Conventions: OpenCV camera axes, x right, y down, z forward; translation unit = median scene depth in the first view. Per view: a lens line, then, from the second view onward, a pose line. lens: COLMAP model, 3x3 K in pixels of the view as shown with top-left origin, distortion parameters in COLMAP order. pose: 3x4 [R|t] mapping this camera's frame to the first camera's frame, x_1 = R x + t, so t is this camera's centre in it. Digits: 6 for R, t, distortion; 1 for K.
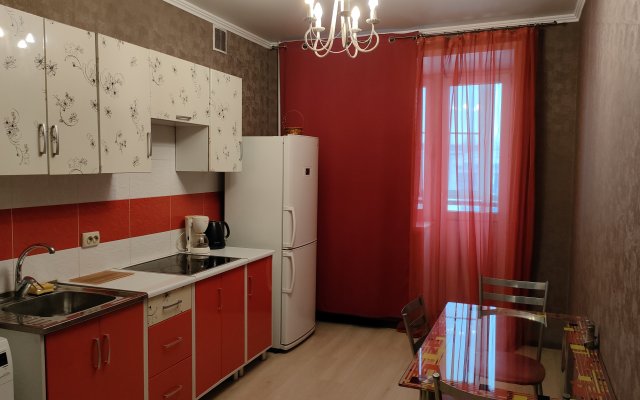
lens RADIAL K [[519.5, 0, 320.0], [0, 519.5, 200.0], [0, 0, 1]] dist [0.045272, -0.018452]
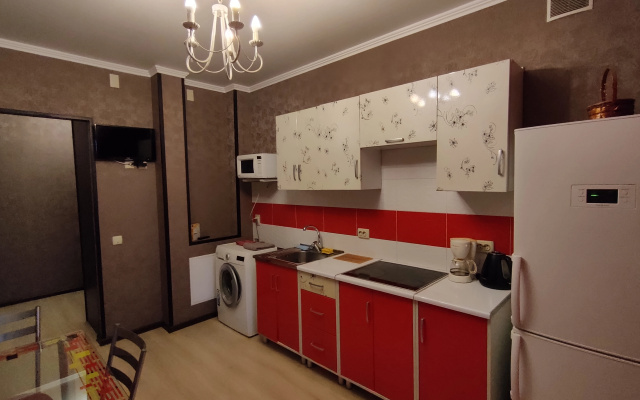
lens RADIAL K [[325.6, 0, 320.0], [0, 325.6, 200.0], [0, 0, 1]] dist [0.003043, 0.001472]
pose [[-0.376558, 0.051276, -0.924973, 0.513407], [-0.049008, 0.995966, 0.075163, -0.092554], [0.925096, 0.073635, -0.372526, 1.335996]]
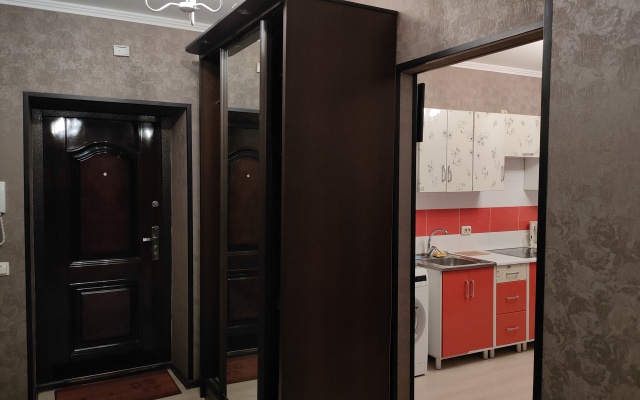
lens RADIAL K [[519.5, 0, 320.0], [0, 519.5, 200.0], [0, 0, 1]] dist [0.045272, -0.018452]
pose [[0.768675, 0.024960, -0.639153, 0.287876], [-0.041994, 0.999052, -0.011489, 0.018802], [0.638260, 0.035672, 0.768994, -0.630576]]
